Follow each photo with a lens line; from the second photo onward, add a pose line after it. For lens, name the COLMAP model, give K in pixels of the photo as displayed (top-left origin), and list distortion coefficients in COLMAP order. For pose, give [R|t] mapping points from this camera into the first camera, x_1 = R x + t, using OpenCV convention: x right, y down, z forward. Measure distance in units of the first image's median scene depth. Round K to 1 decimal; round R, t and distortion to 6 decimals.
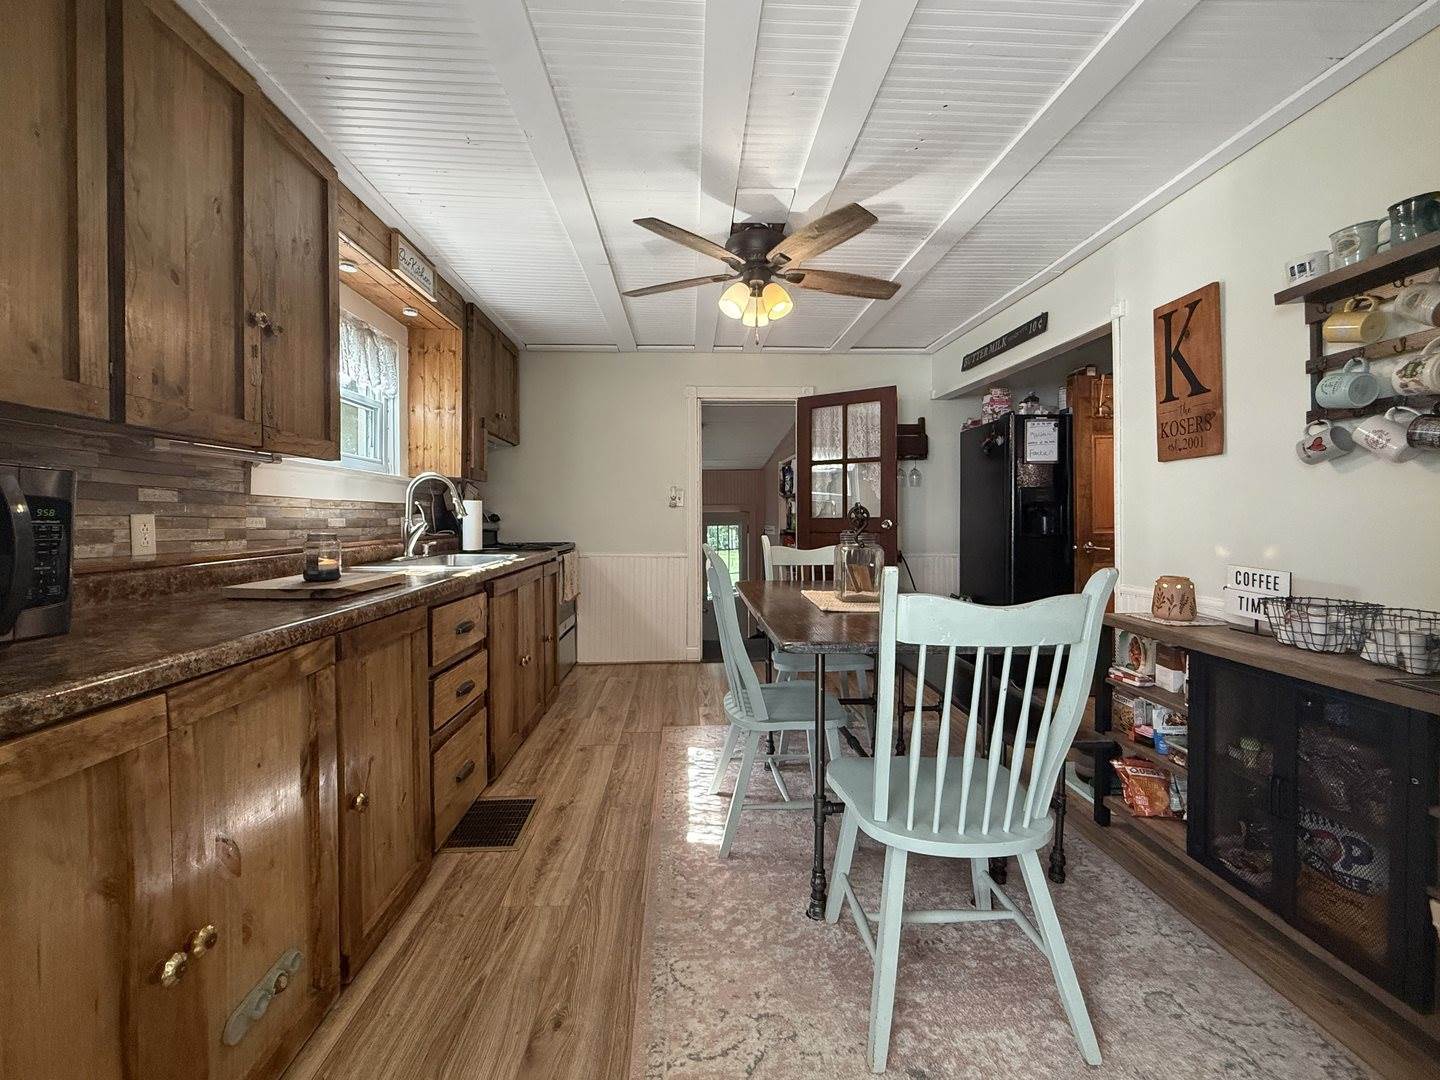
lens RADIAL K [[607.6, 0, 714.5], [0, 607.6, 513.0], [0, 0, 1]] dist [-0.000960, -0.000461]
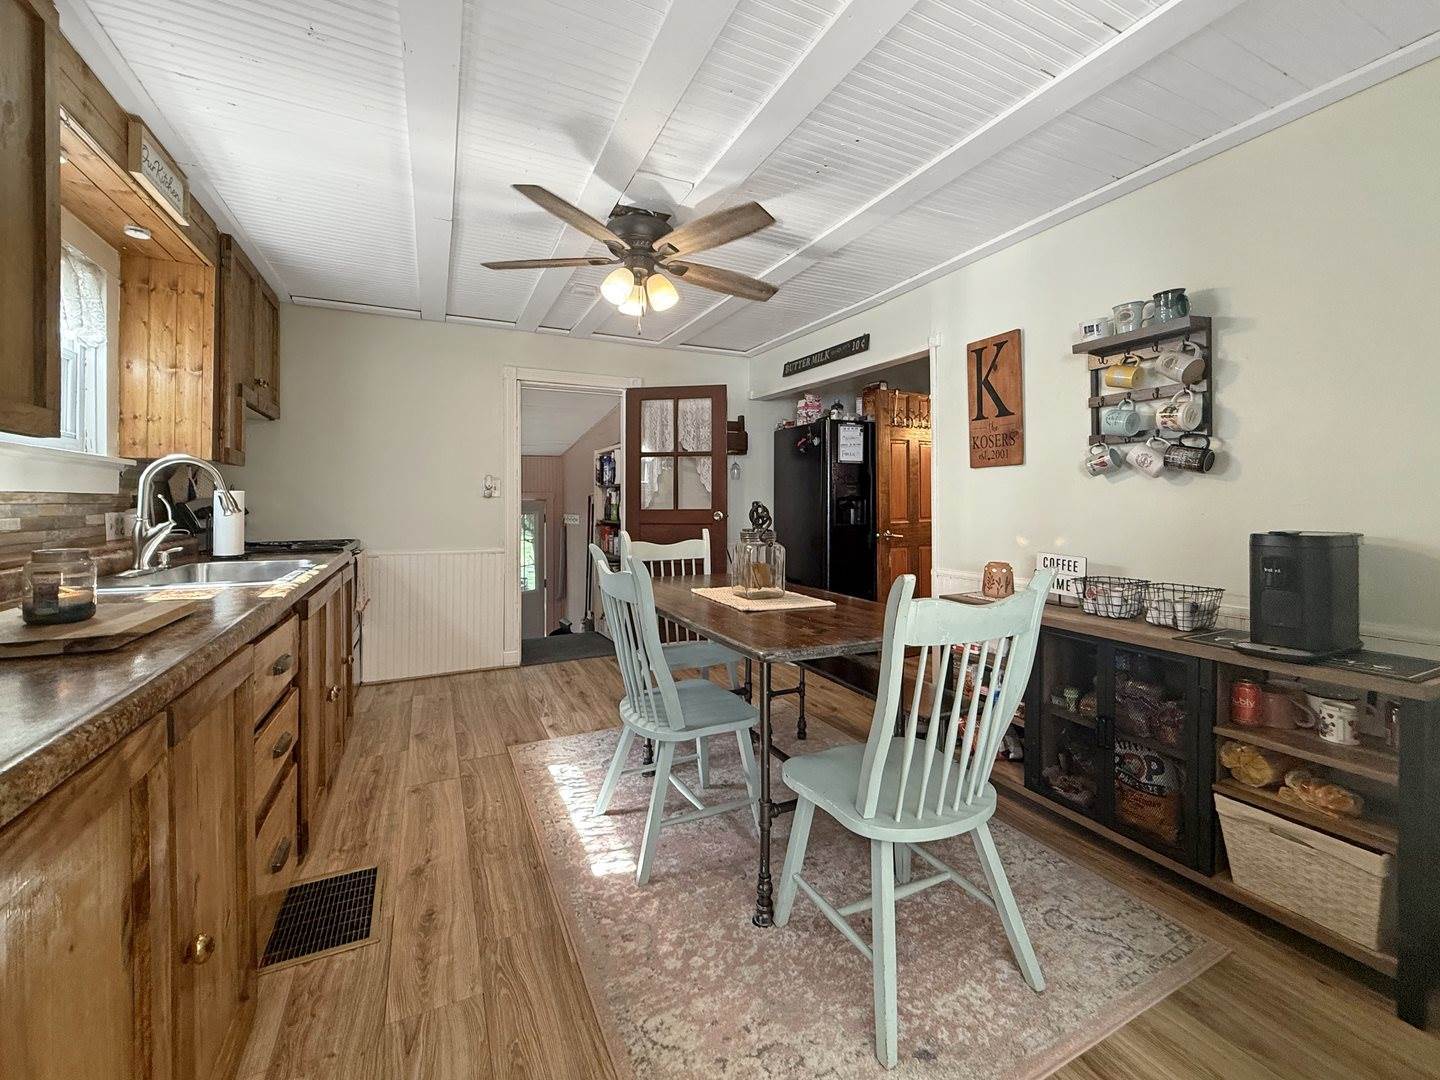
lens RADIAL K [[594.1, 0, 723.1], [0, 594.1, 492.5], [0, 0, 1]] dist [-0.000971, -0.000041]
pose [[0.915161, 0.006320, 0.403039, -0.195802], [-0.002977, 0.999956, -0.008922, -0.020331], [-0.403077, 0.006965, 0.915140, 0.091600]]
